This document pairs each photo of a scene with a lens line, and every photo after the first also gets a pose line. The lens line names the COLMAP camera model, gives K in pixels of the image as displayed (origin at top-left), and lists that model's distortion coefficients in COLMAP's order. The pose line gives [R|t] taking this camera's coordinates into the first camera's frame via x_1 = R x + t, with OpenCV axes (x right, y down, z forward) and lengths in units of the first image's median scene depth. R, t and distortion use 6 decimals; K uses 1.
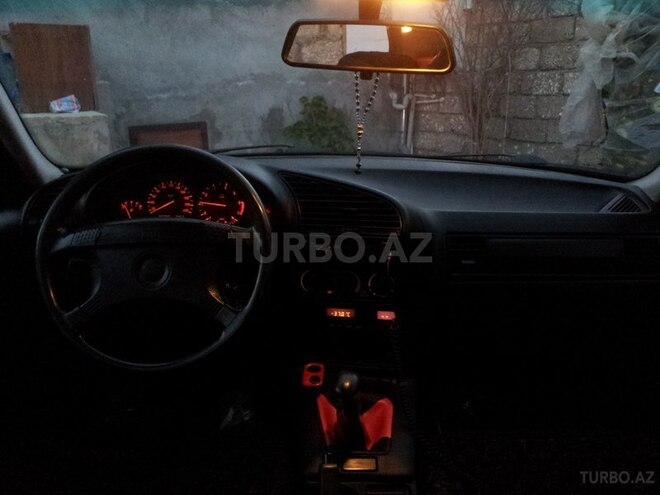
lens RADIAL K [[572.8, 0, 329.0], [0, 572.8, 246.8], [0, 0, 1]] dist [-0.013320, -0.004833]
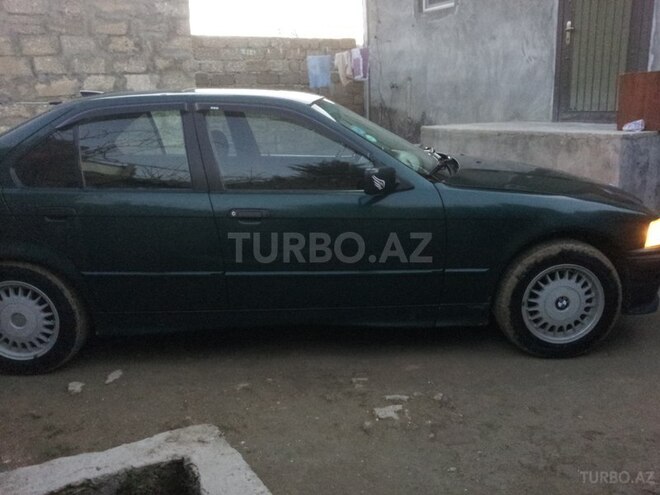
lens RADIAL K [[572.8, 0, 330.3], [0, 572.8, 248.9], [0, 0, 1]] dist [-0.013320, -0.004833]
pose [[0.015096, 0.249656, -0.968217, 1.032560], [-0.253469, 0.937653, 0.237823, -0.104284], [0.967226, 0.241823, 0.077435, 0.209987]]
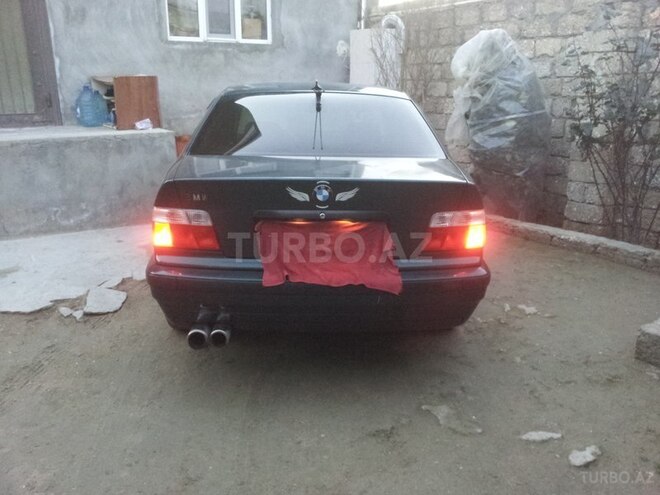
lens RADIAL K [[572.8, 0, 330.5], [0, 572.8, 248.2], [0, 0, 1]] dist [-0.013320, -0.004833]
pose [[0.999238, -0.014356, 0.036306, 0.005347], [0.014529, 0.999884, -0.004507, 0.119784], [-0.036237, 0.005031, 0.999331, -0.654786]]
